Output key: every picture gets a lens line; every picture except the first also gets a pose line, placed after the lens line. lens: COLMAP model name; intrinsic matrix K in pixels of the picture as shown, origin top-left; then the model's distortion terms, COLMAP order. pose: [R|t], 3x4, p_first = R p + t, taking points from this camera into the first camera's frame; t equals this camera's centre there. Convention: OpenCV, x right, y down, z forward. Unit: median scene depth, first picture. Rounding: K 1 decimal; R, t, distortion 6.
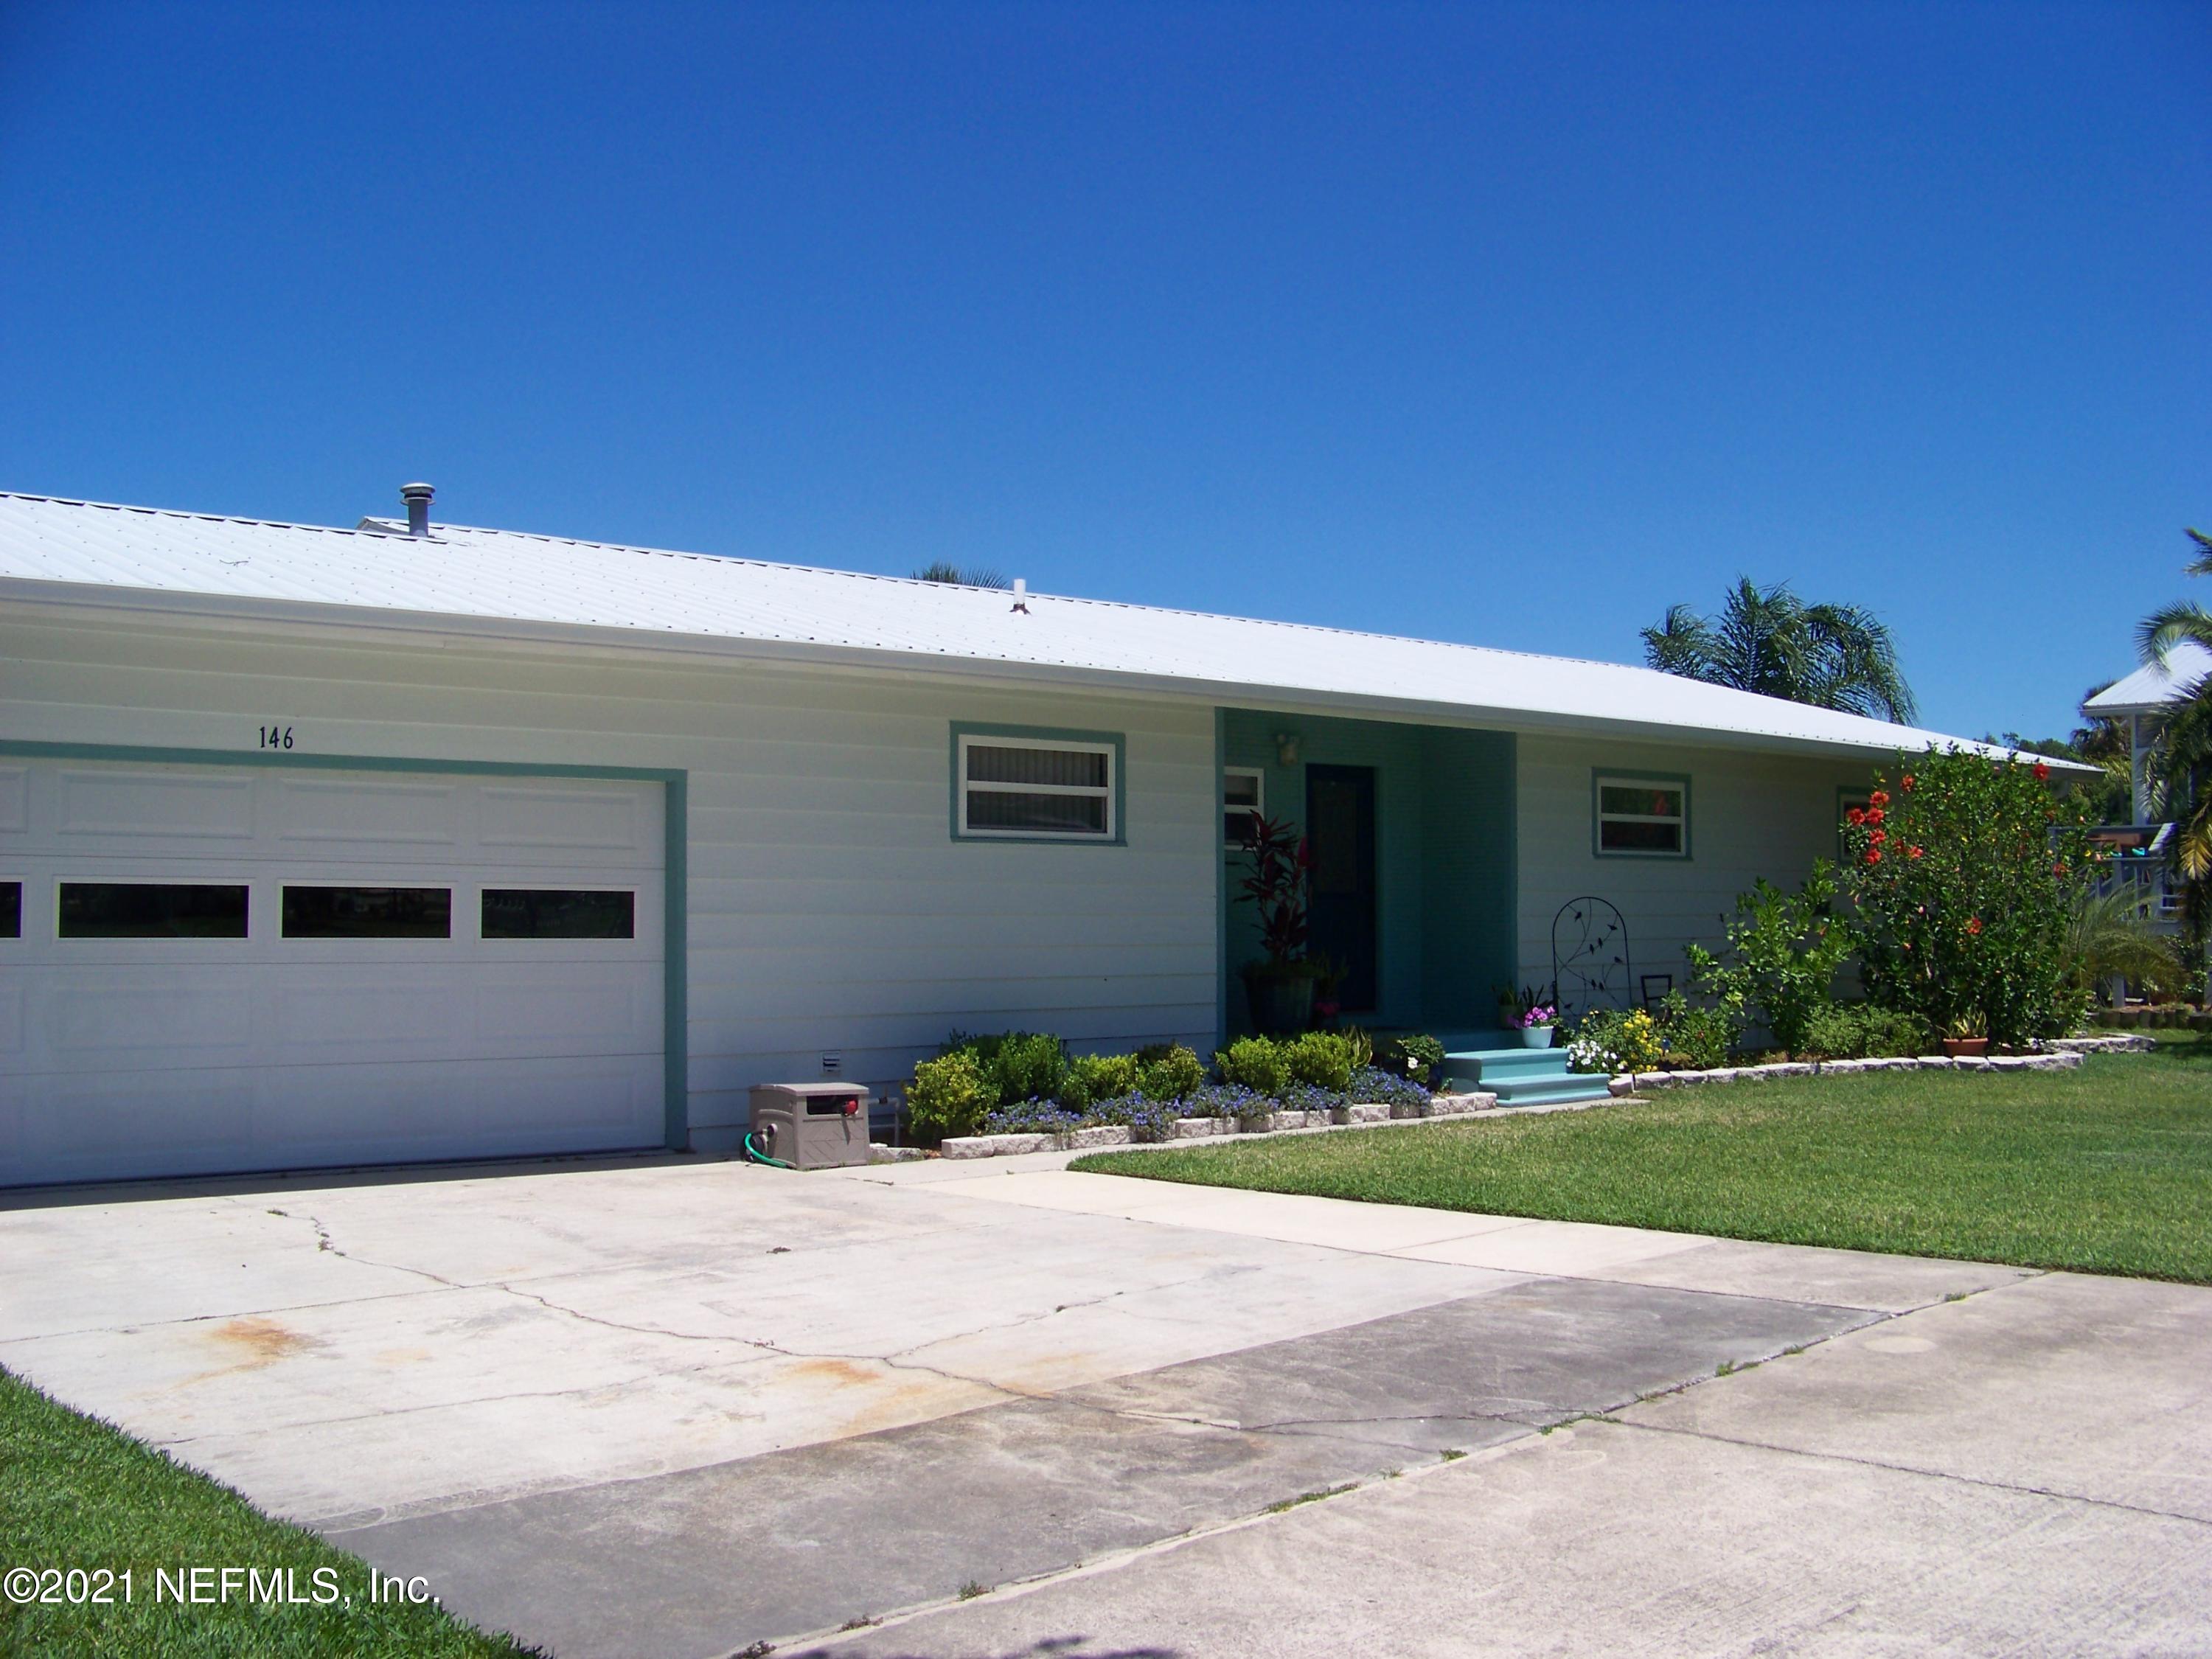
lens RADIAL K [[2356.3, 0, 1106.0], [0, 2356.3, 829.5], [0, 0, 1]] dist [-0.280916, 0.409321]
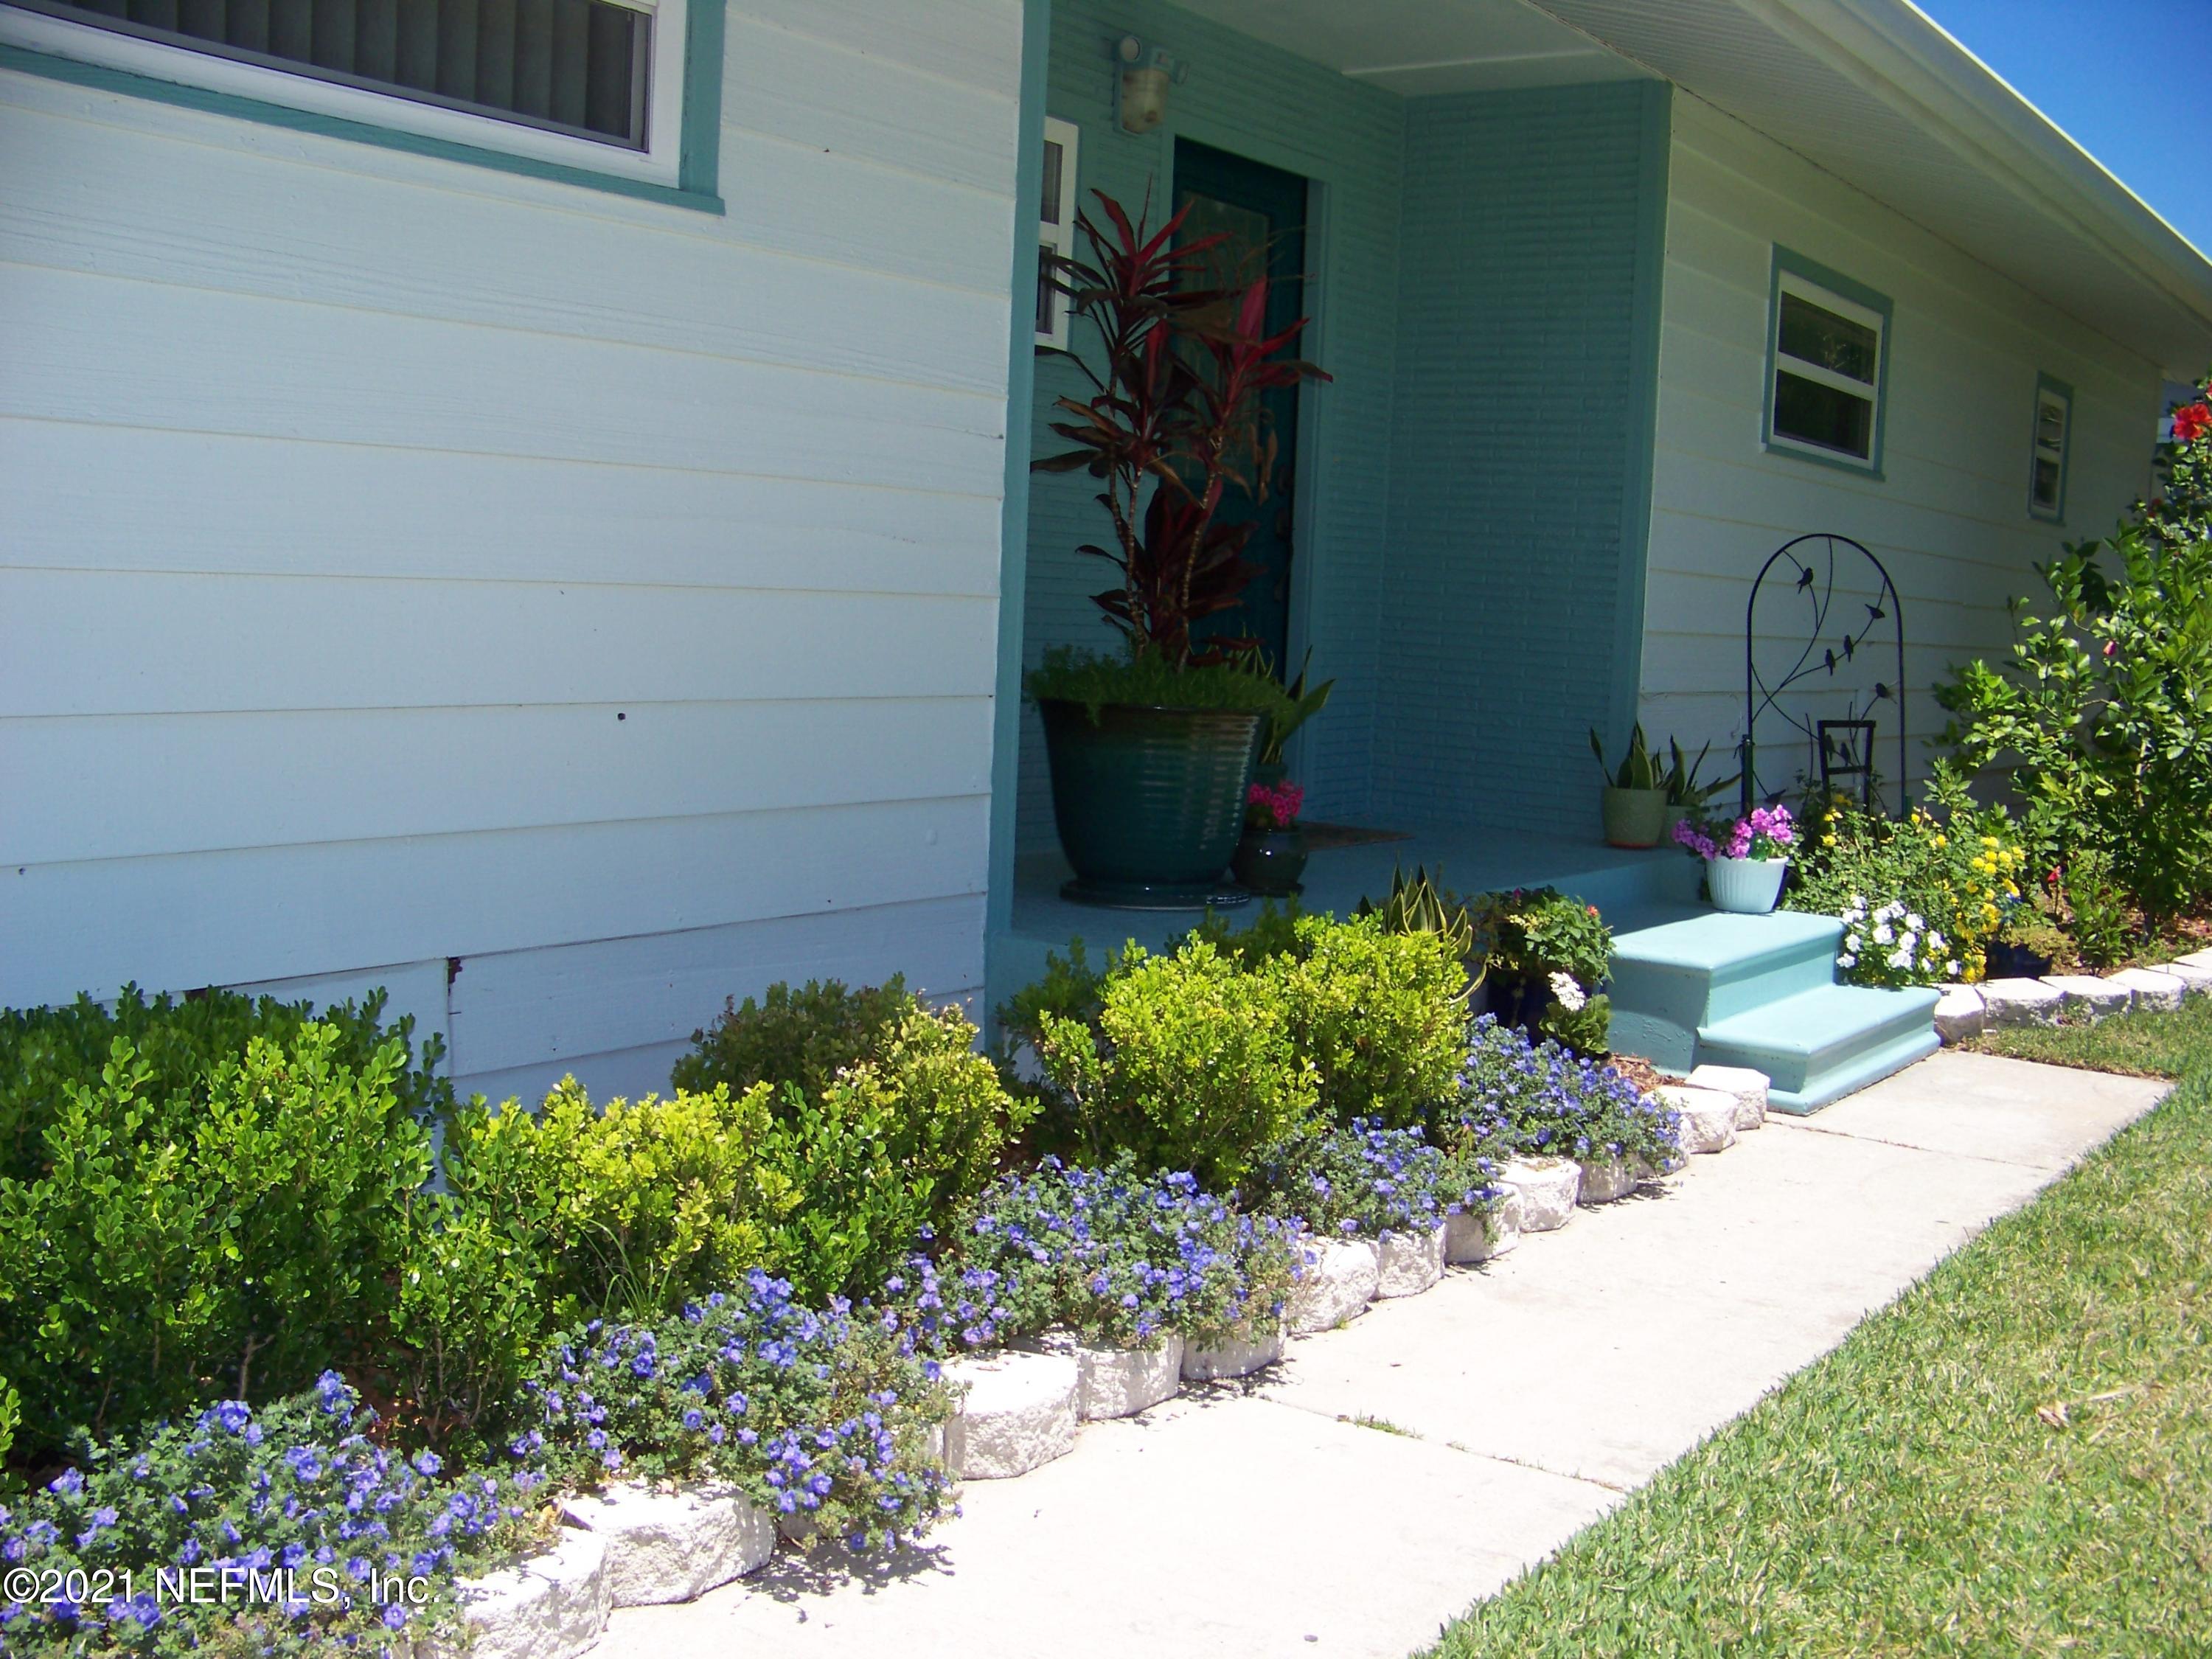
lens RADIAL K [[2356.3, 0, 1106.0], [0, 2356.3, 829.5], [0, 0, 1]] dist [-0.280916, 0.409321]
pose [[0.977120, 0.020256, 0.211723, -0.002156], [-0.049049, 0.990083, 0.131645, 0.039092], [-0.206957, -0.139018, 0.968423, 0.732922]]
